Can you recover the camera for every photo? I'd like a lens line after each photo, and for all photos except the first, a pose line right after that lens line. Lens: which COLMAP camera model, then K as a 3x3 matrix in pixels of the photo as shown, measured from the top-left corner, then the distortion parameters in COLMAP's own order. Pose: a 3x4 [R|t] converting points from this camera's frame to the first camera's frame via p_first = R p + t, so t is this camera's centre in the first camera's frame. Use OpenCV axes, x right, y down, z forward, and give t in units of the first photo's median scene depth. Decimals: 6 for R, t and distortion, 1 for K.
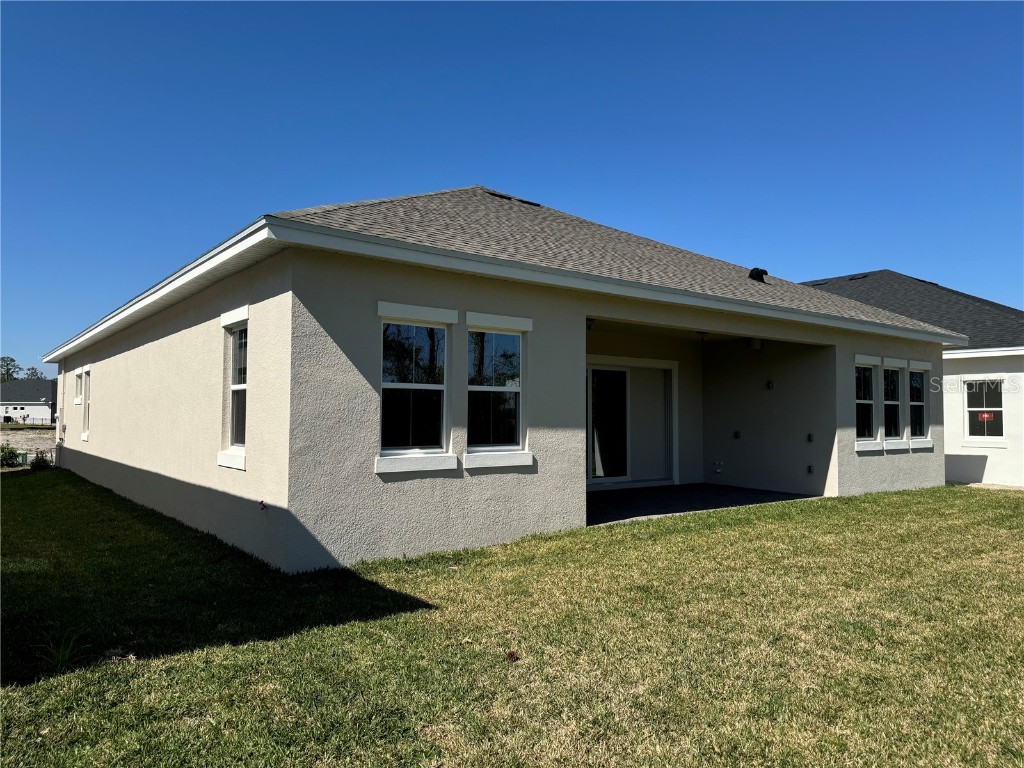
lens RADIAL K [[706.6, 0, 517.1], [0, 706.6, 384.5], [0, 0, 1]] dist [0.080715, -0.003474]
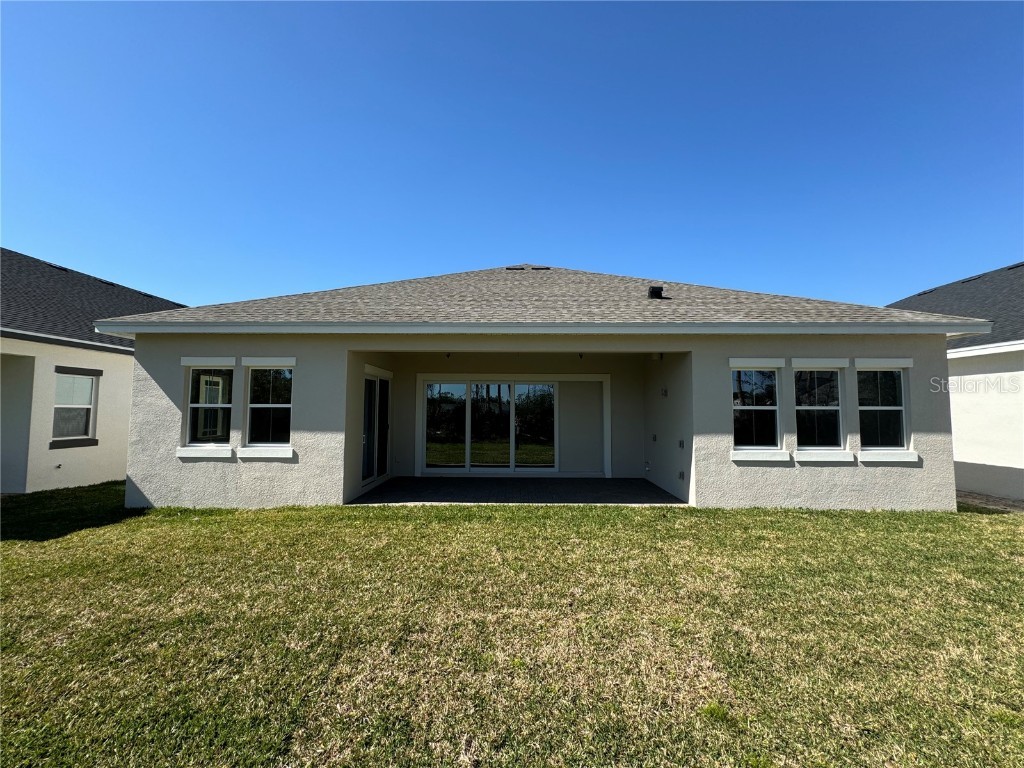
lens RADIAL K [[407.1, 0, 511.4], [0, 407.1, 385.9], [0, 0, 1]] dist [-0.002672, 0.000124]
pose [[0.781683, -0.039866, -0.622401, 0.915758], [0.027010, 0.999183, -0.030078, 0.003878], [0.623091, 0.006700, 0.782121, 0.633633]]
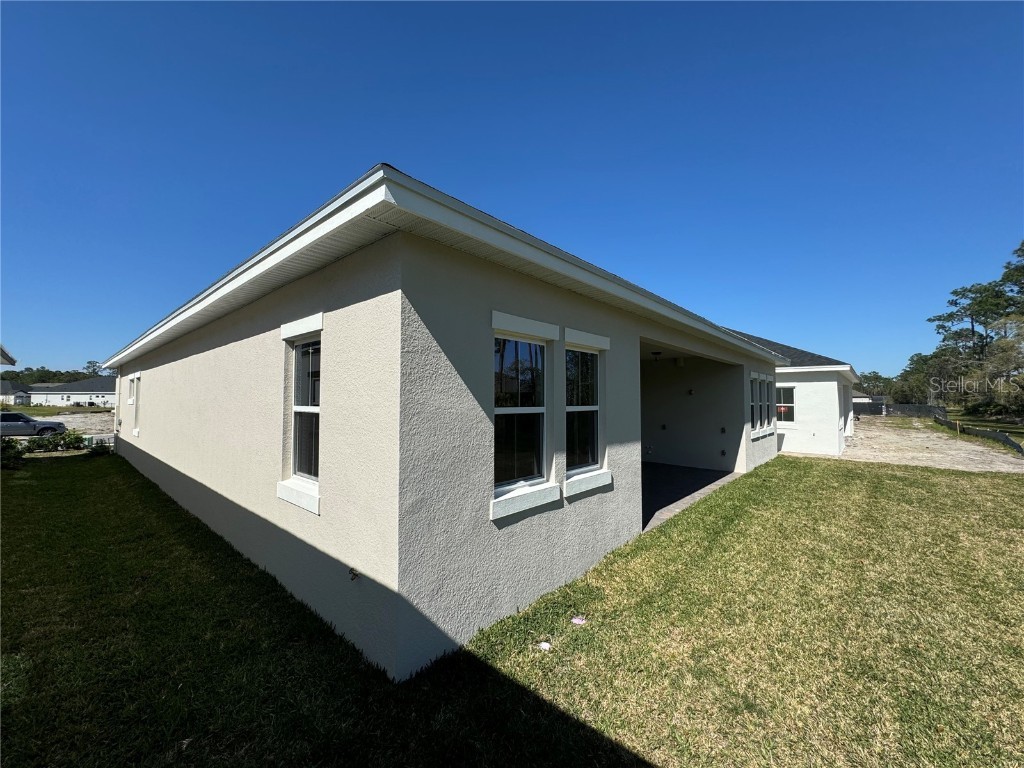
lens RADIAL K [[414.3, 0, 511.2], [0, 414.3, 385.2], [0, 0, 1]] dist [0.017504, 0.000241]
pose [[0.985226, 0.003916, 0.171213, -0.224077], [-0.005535, 0.999944, 0.008981, -0.030425], [-0.171168, -0.009796, 0.985193, 0.452214]]
